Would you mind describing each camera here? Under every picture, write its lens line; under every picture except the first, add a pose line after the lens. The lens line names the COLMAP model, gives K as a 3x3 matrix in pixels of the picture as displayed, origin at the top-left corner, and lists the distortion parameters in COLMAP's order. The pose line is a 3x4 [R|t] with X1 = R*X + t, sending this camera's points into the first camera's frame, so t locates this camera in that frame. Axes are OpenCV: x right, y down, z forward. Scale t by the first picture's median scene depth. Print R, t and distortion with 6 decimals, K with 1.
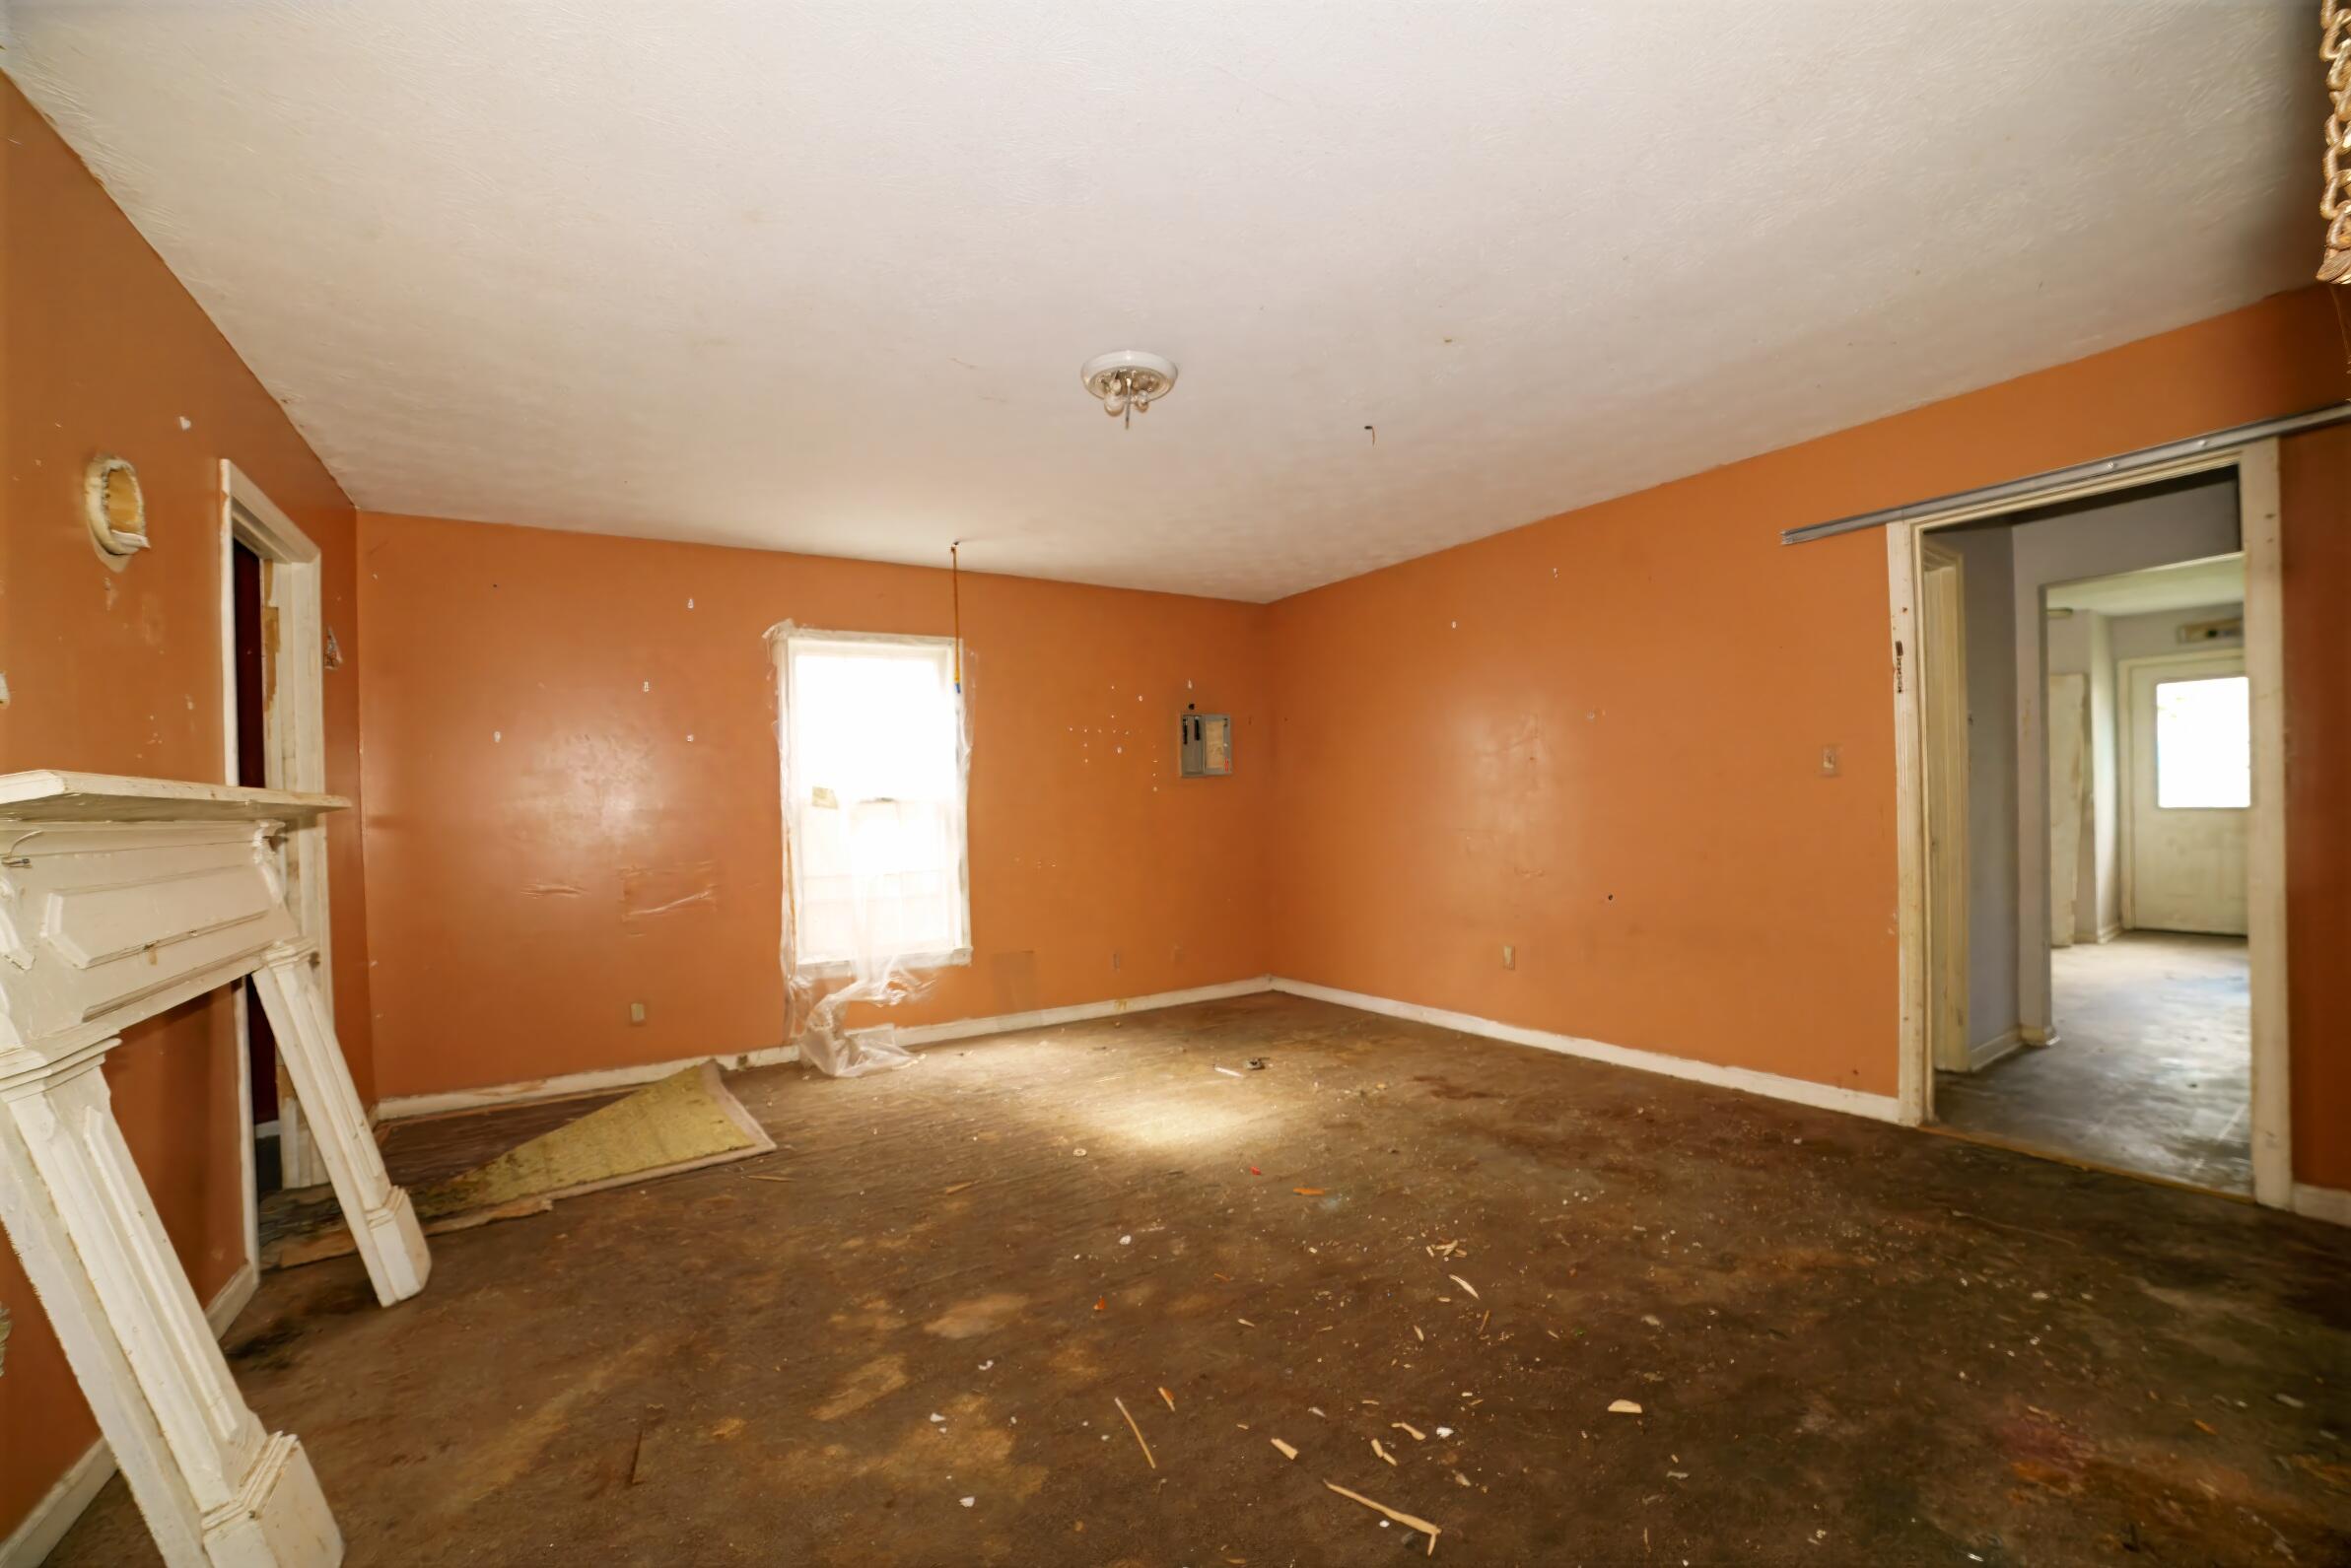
lens RADIAL K [[984.3, 0, 1175.5], [0, 984.3, 784.0], [0, 0, 1]] dist [-0.115575, 0.035661]
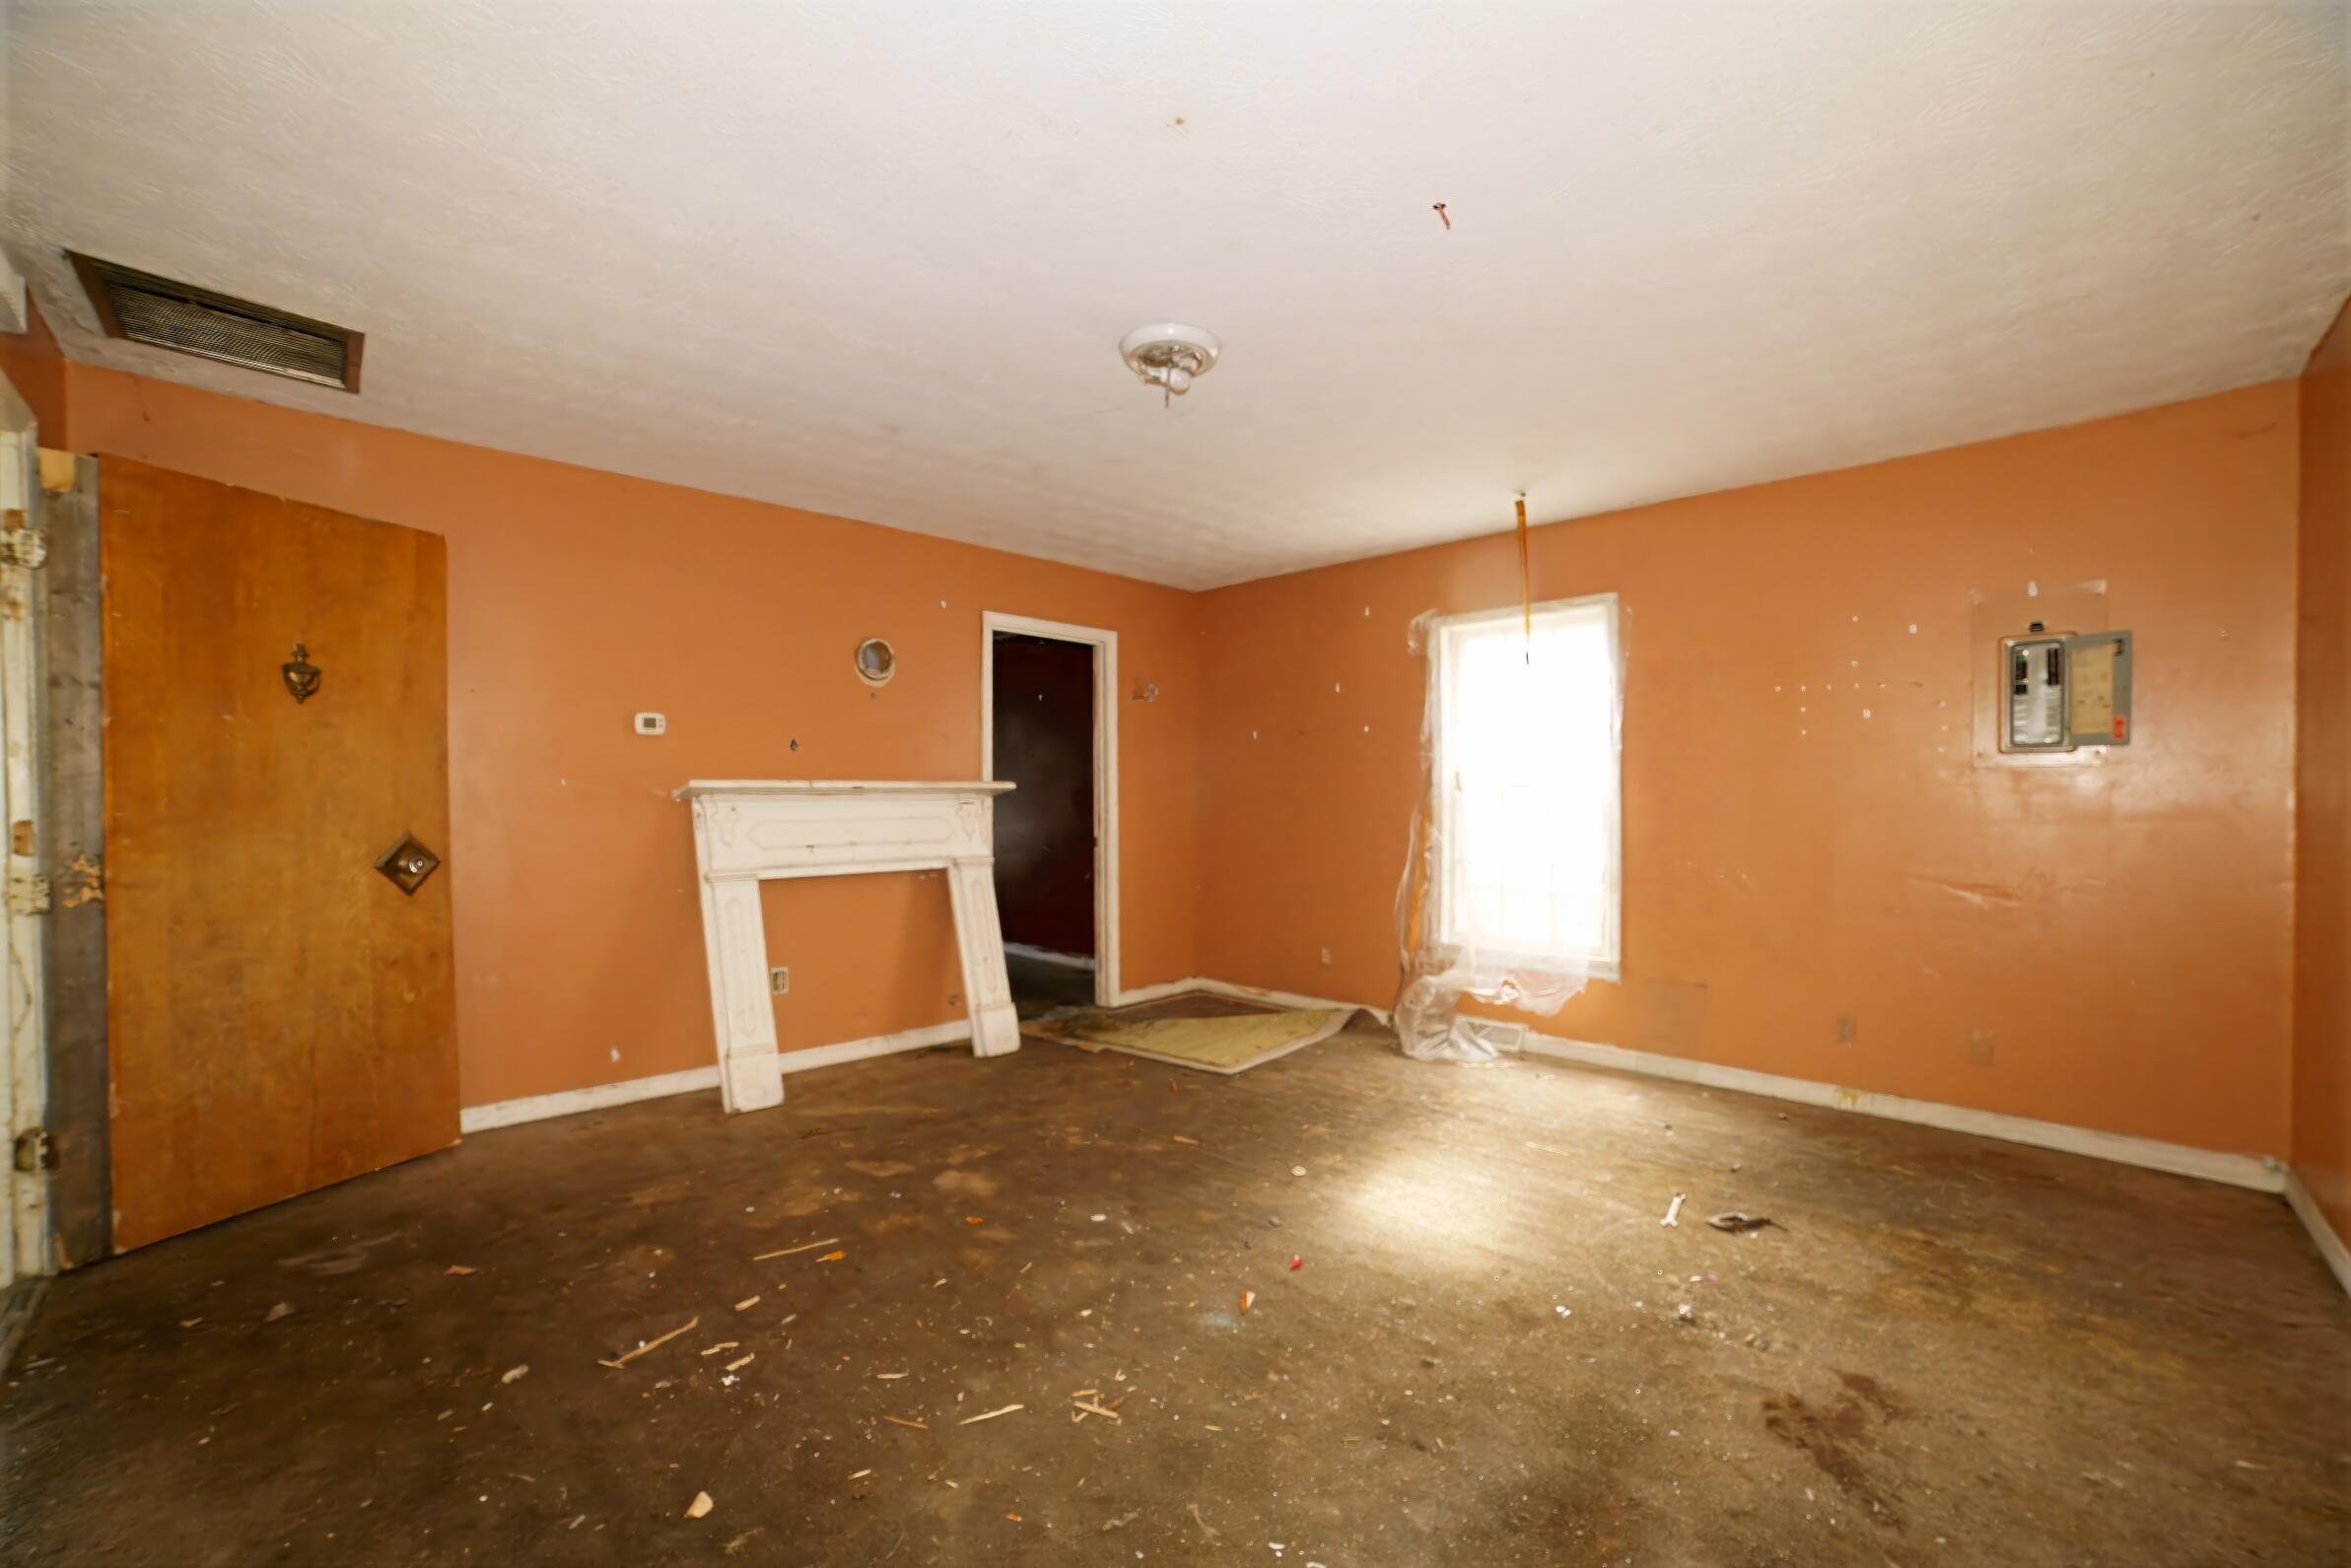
lens RADIAL K [[972.2, 0, 1181.0], [0, 972.2, 798.0], [0, 0, 1]] dist [-0.115588, 0.041521]
pose [[0.175273, 0.029554, -0.984076, 0.732401], [0.021824, 0.999187, 0.033895, -0.014393], [0.984278, -0.027417, 0.174486, 0.687905]]
